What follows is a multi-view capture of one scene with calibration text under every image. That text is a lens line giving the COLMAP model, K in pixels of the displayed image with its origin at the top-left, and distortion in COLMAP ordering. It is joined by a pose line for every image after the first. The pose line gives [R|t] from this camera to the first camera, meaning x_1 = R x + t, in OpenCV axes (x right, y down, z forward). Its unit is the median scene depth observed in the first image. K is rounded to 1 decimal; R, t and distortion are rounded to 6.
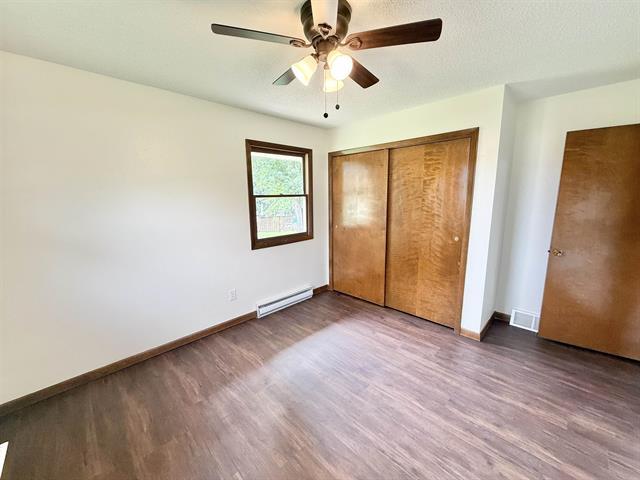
lens RADIAL K [[254.9, 0, 318.7], [0, 254.9, 238.5], [0, 0, 1]] dist [0.002330, 0.000406]
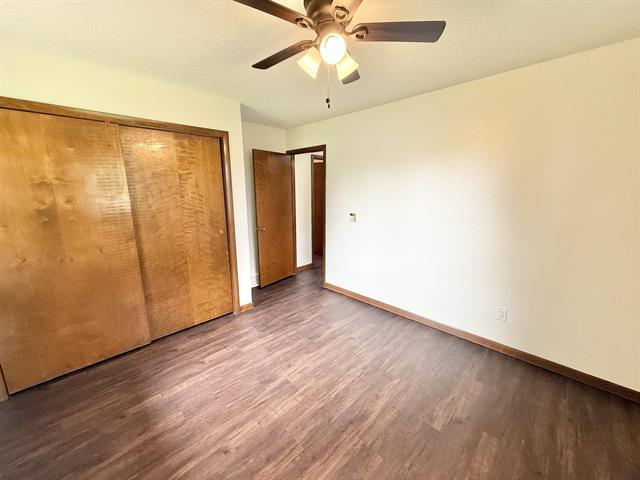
lens RADIAL K [[254.9, 0, 318.7], [0, 254.9, 238.5], [0, 0, 1]] dist [0.002330, 0.000406]
pose [[0.005757, -0.182591, 0.983172, -0.511696], [0.177059, 0.967840, 0.178707, -0.088861], [-0.984183, 0.173050, 0.037901, 0.552400]]
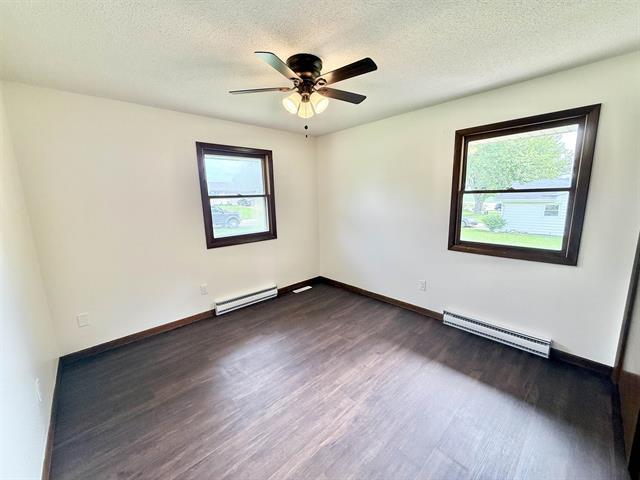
lens RADIAL K [[254.9, 0, 318.7], [0, 254.9, 238.5], [0, 0, 1]] dist [0.002330, 0.000406]
pose [[-0.043783, 0.175757, -0.983460, 0.747461], [-0.146280, 0.972666, 0.180340, -0.105973], [0.988274, 0.151757, -0.016876, 0.595700]]
